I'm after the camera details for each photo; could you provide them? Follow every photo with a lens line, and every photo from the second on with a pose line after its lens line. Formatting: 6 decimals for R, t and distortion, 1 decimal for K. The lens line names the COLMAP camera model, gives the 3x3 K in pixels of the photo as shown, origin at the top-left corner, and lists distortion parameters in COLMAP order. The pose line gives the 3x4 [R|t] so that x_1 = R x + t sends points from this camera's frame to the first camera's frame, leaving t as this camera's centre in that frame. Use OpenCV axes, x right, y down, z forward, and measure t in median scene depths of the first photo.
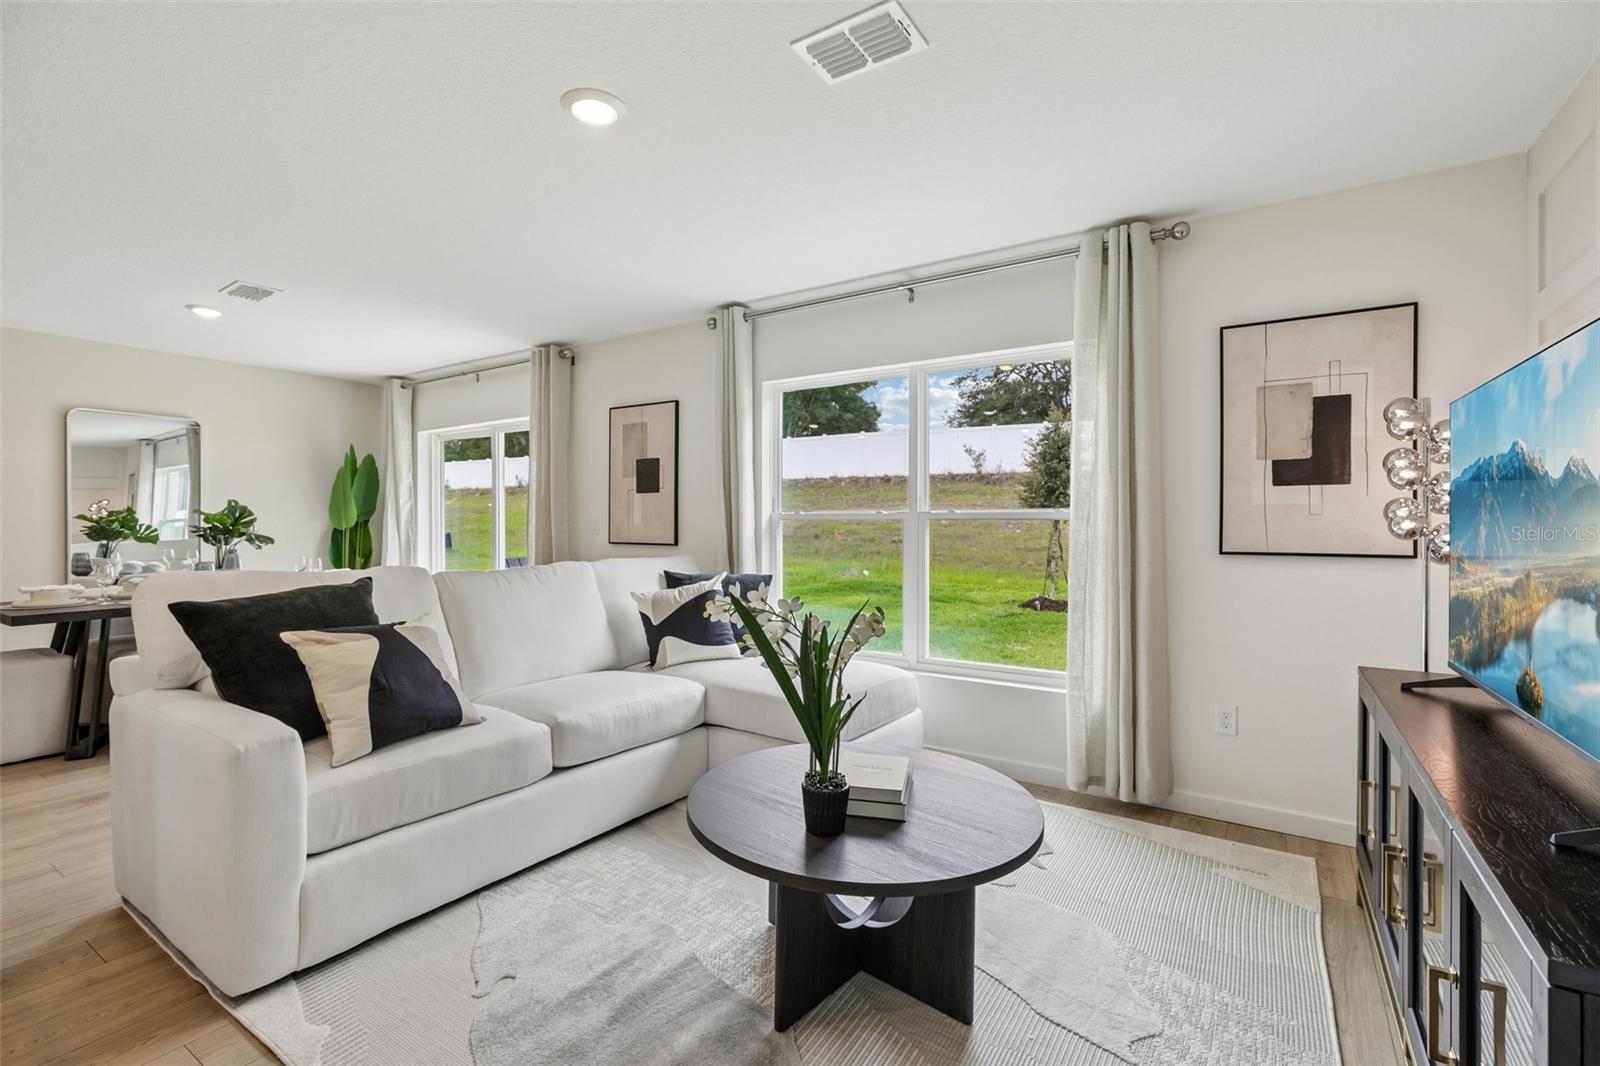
lens RADIAL K [[755.2, 0, 797.7], [0, 755.2, 524.0], [0, 0, 1]] dist [0.007046, 0.000432]
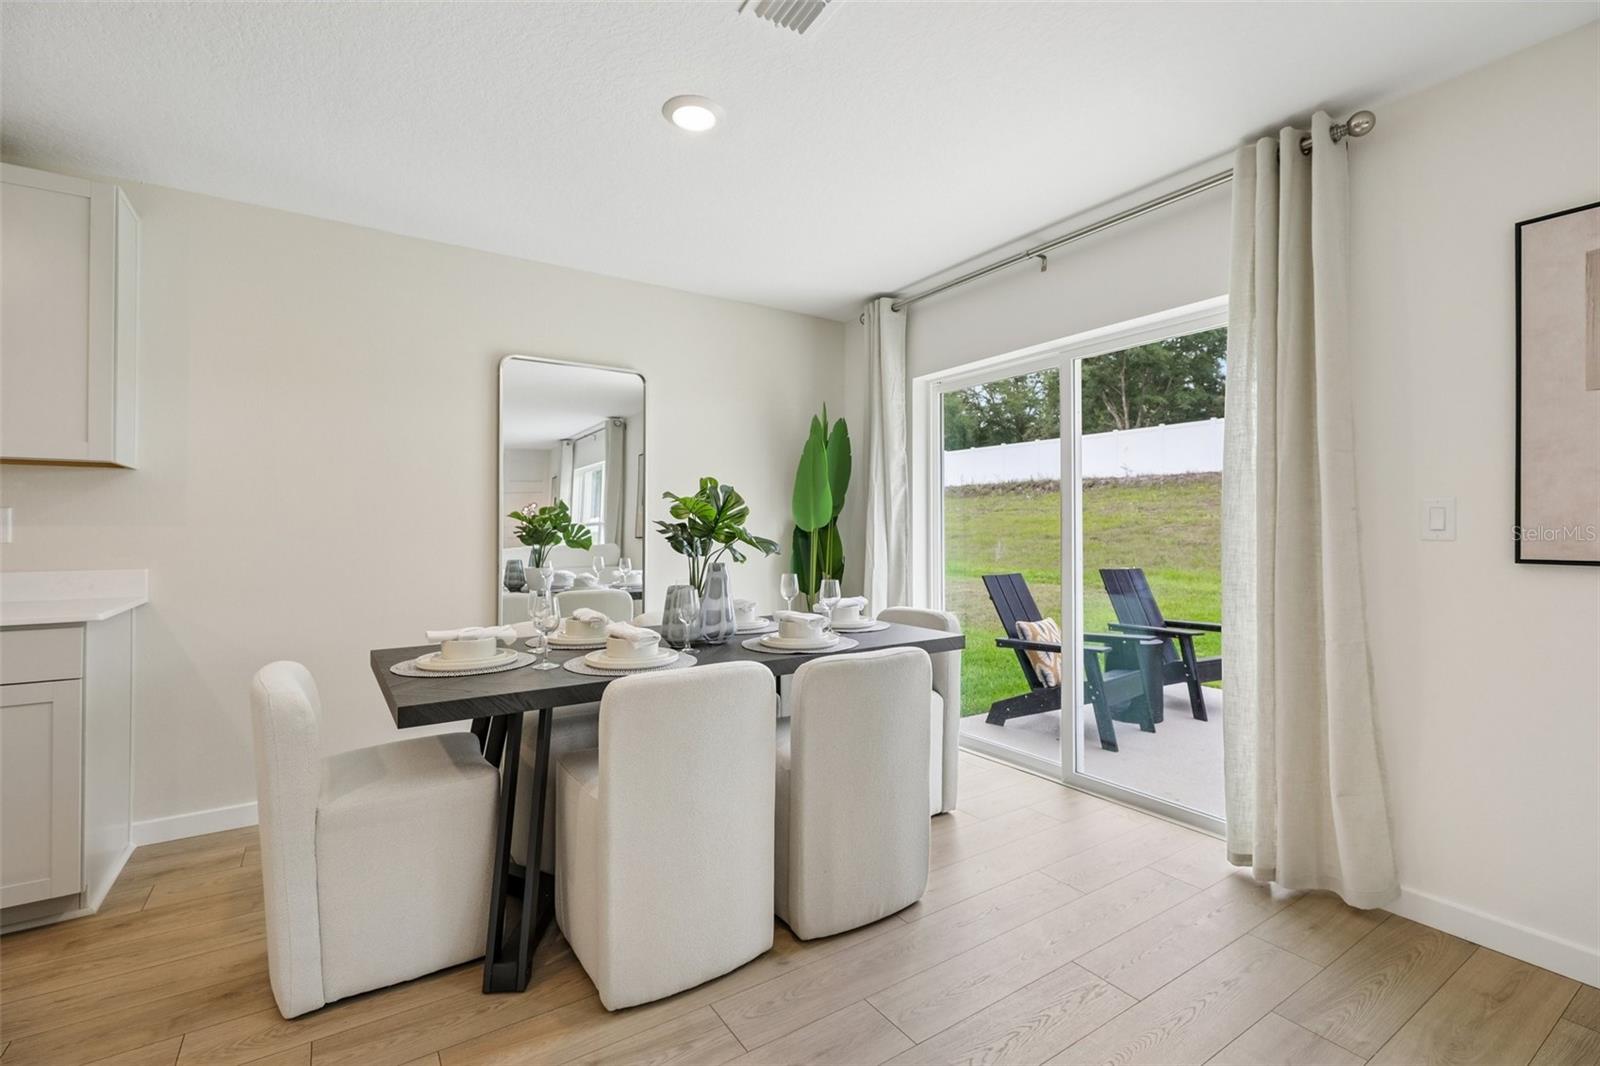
lens RADIAL K [[746.1, 0, 768.6], [0, 746.1, 527.5], [0, 0, 1]] dist [-0.000175, 0.000392]
pose [[0.909395, -0.003791, -0.415916, -0.386524], [0.002381, 0.999990, -0.003908, 0.007552], [0.415926, 0.002564, 0.909395, 0.411674]]
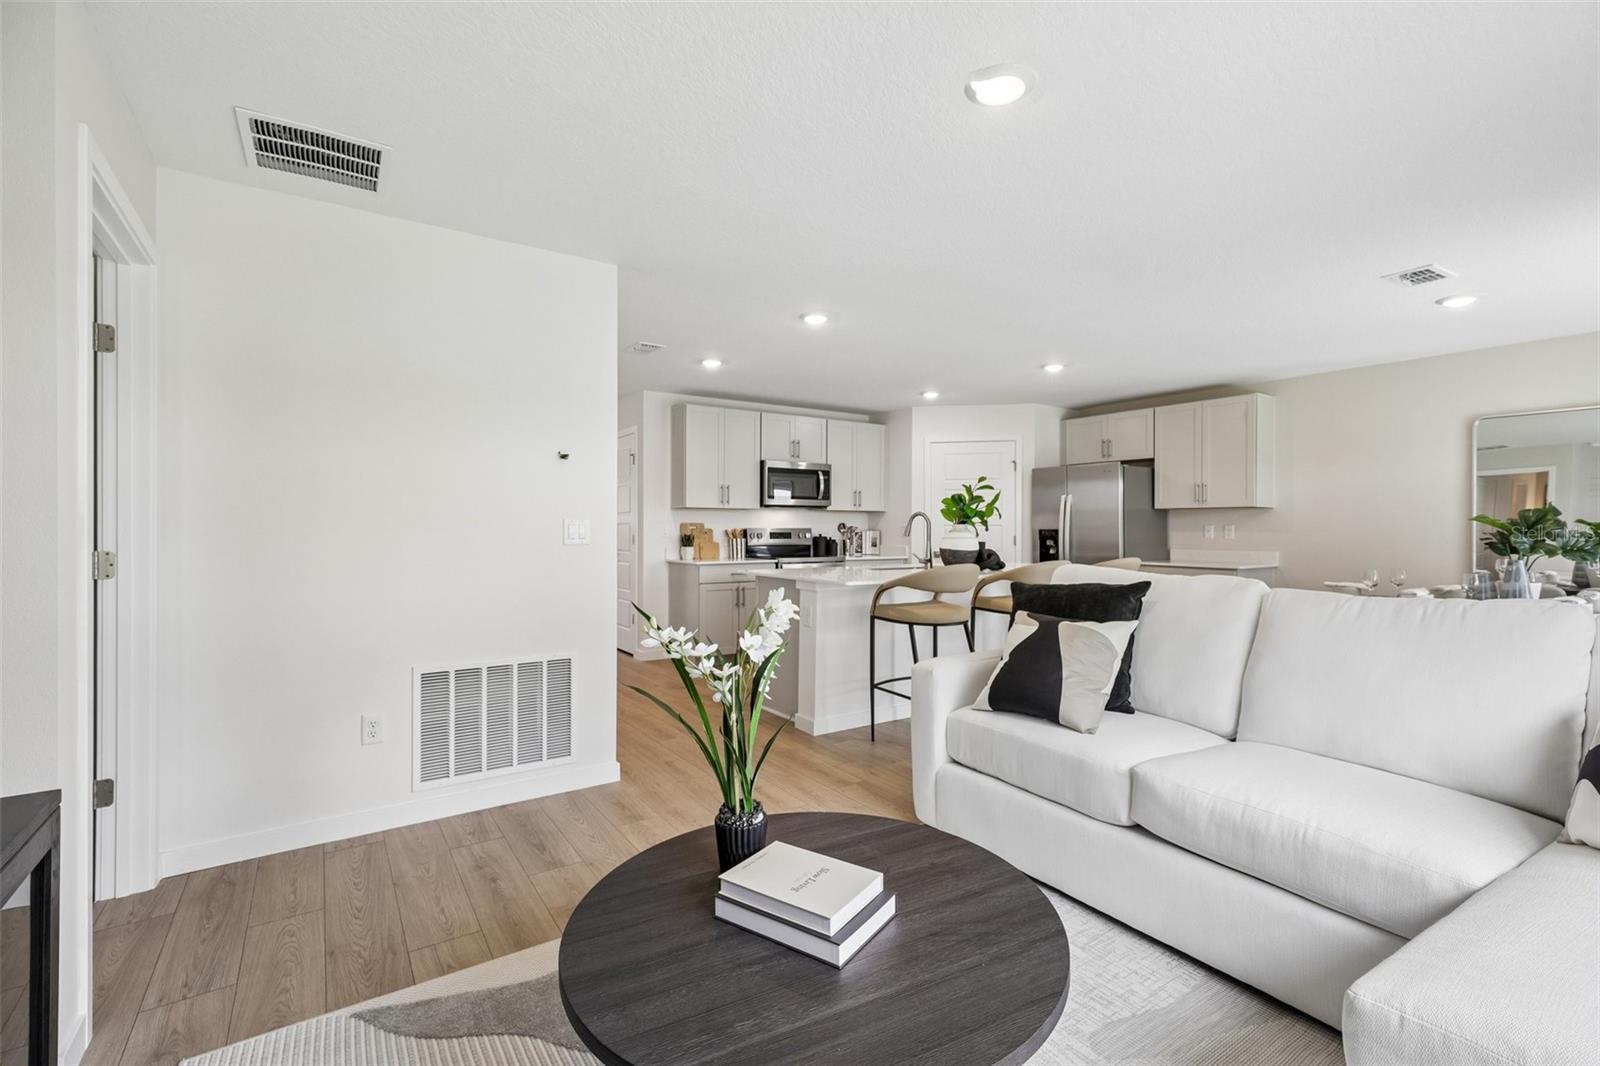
lens RADIAL K [[713.6, 0, 800.0], [0, 713.6, 533.0], [0, 0, 1]] dist [-0.004308, -0.000242]
pose [[-0.372249, 0.017871, -0.927961, 0.246292], [-0.008757, 0.999702, 0.022766, -0.002798], [0.928092, 0.016600, -0.371982, 0.446911]]
